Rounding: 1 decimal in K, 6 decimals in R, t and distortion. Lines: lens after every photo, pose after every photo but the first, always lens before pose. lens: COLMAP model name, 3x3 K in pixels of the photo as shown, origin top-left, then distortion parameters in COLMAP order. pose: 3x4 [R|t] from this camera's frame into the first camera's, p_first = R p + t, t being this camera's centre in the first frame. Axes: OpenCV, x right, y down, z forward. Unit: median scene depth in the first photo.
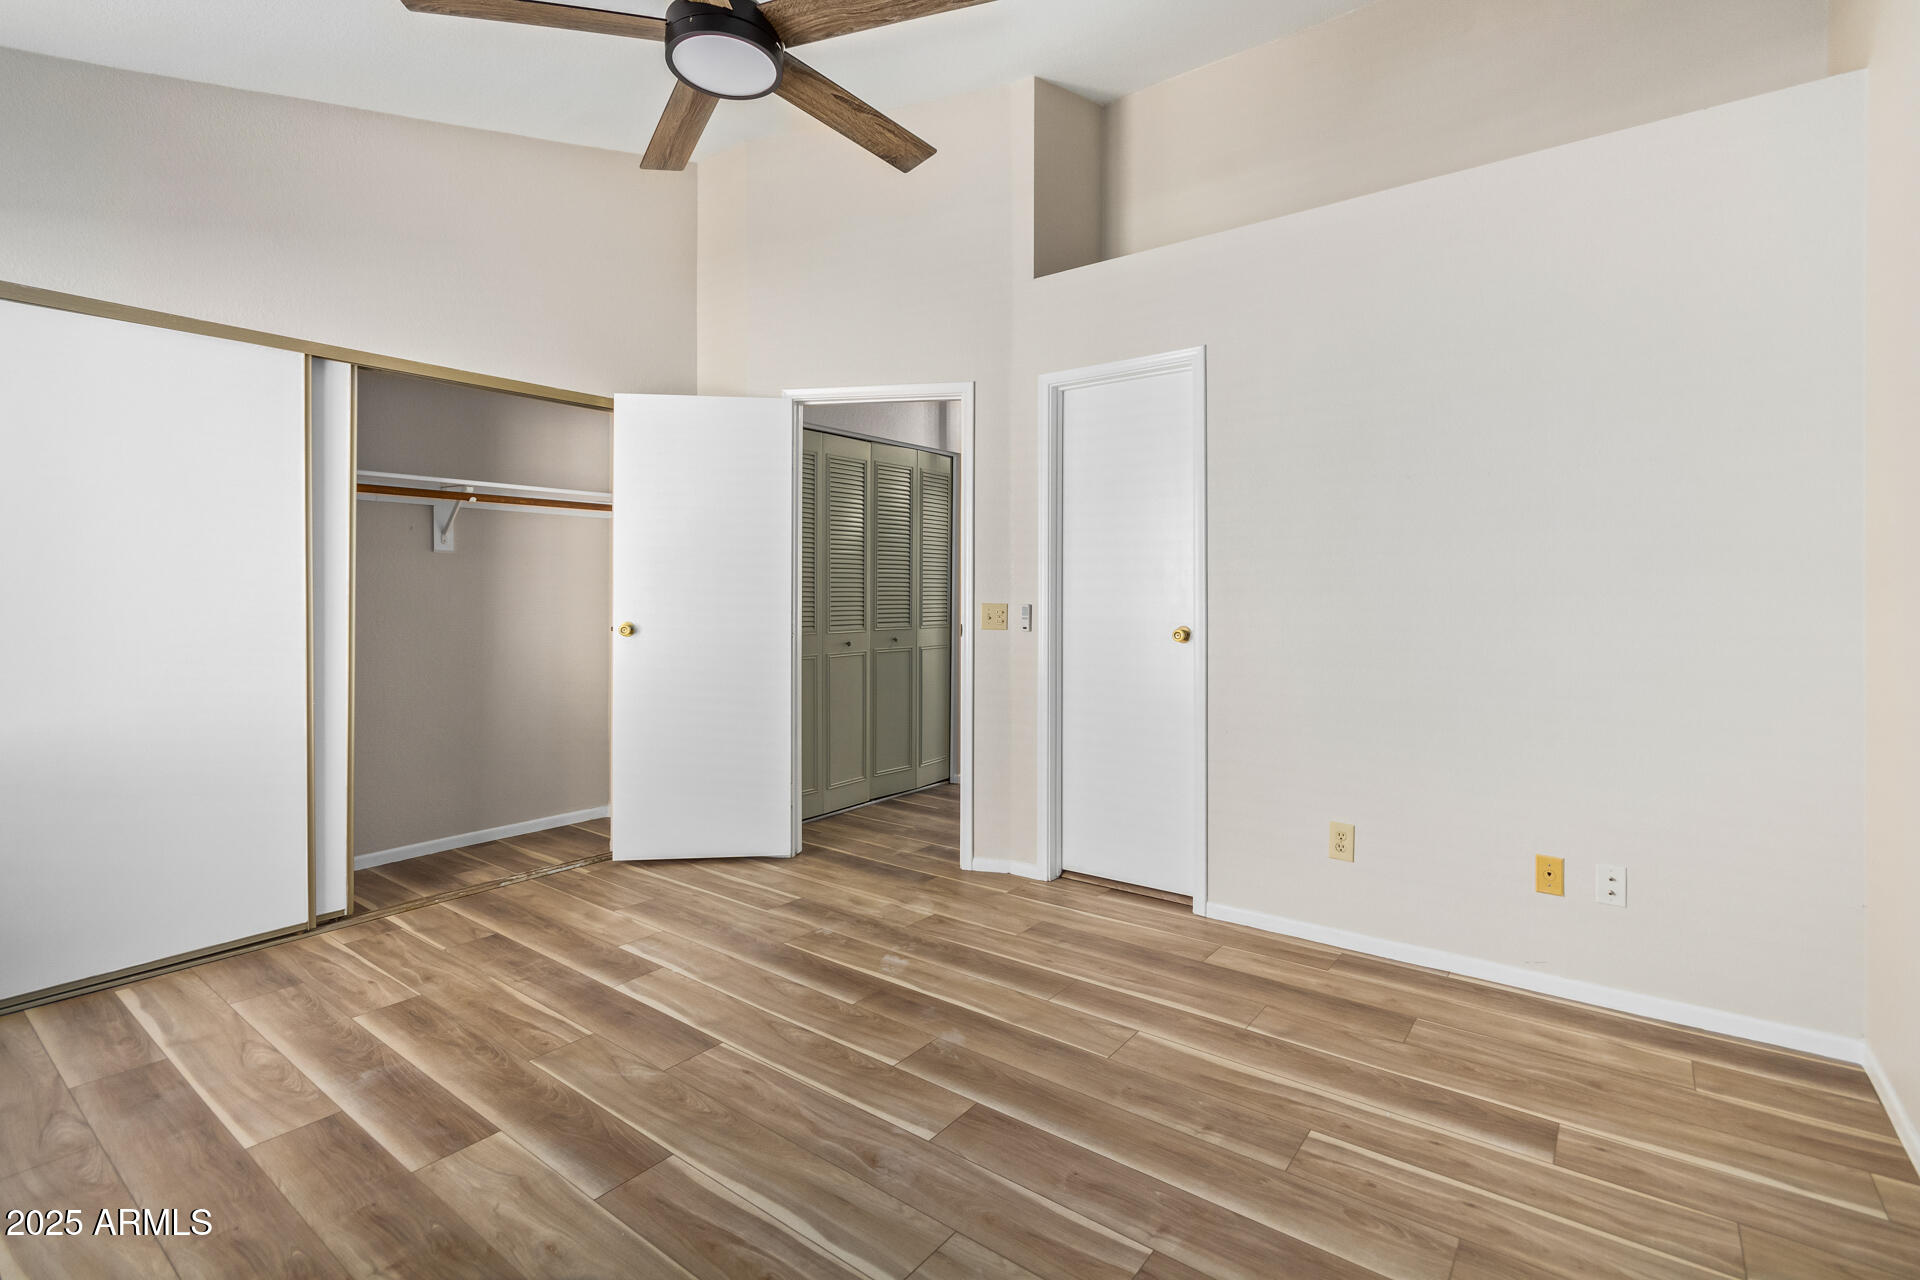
lens RADIAL K [[883.3, 0, 958.1], [0, 883.3, 604.9], [0, 0, 1]] dist [0.003098, -0.000552]
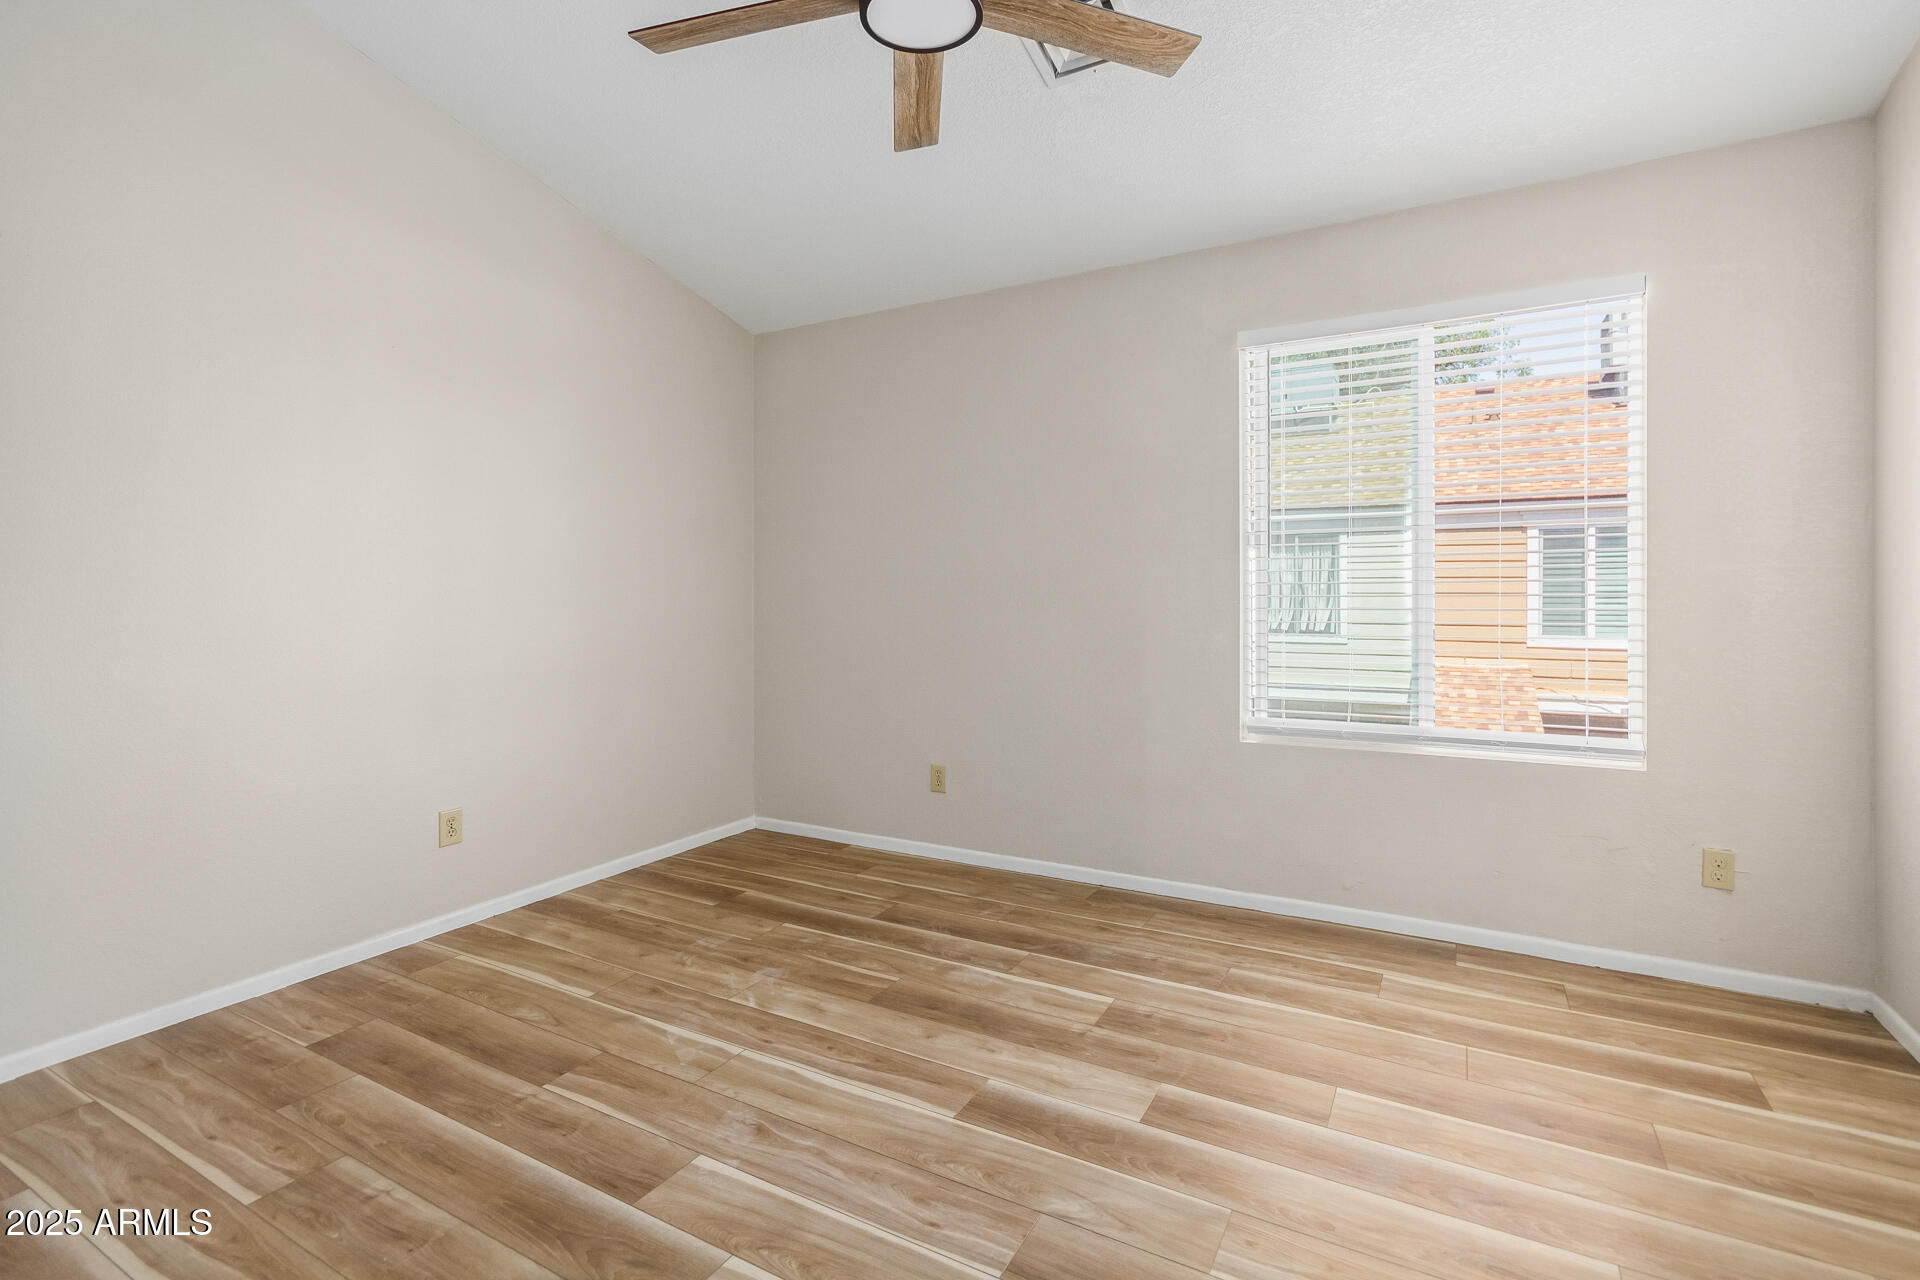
lens RADIAL K [[895.2, 0, 957.6], [0, 895.2, 615.4], [0, 0, 1]] dist [0.003627, -0.001228]
pose [[-0.991486, 0.006749, -0.130035, -0.191488], [0.002125, 0.999362, 0.035666, -0.016070], [0.130193, 0.035086, -0.990868, 2.026683]]
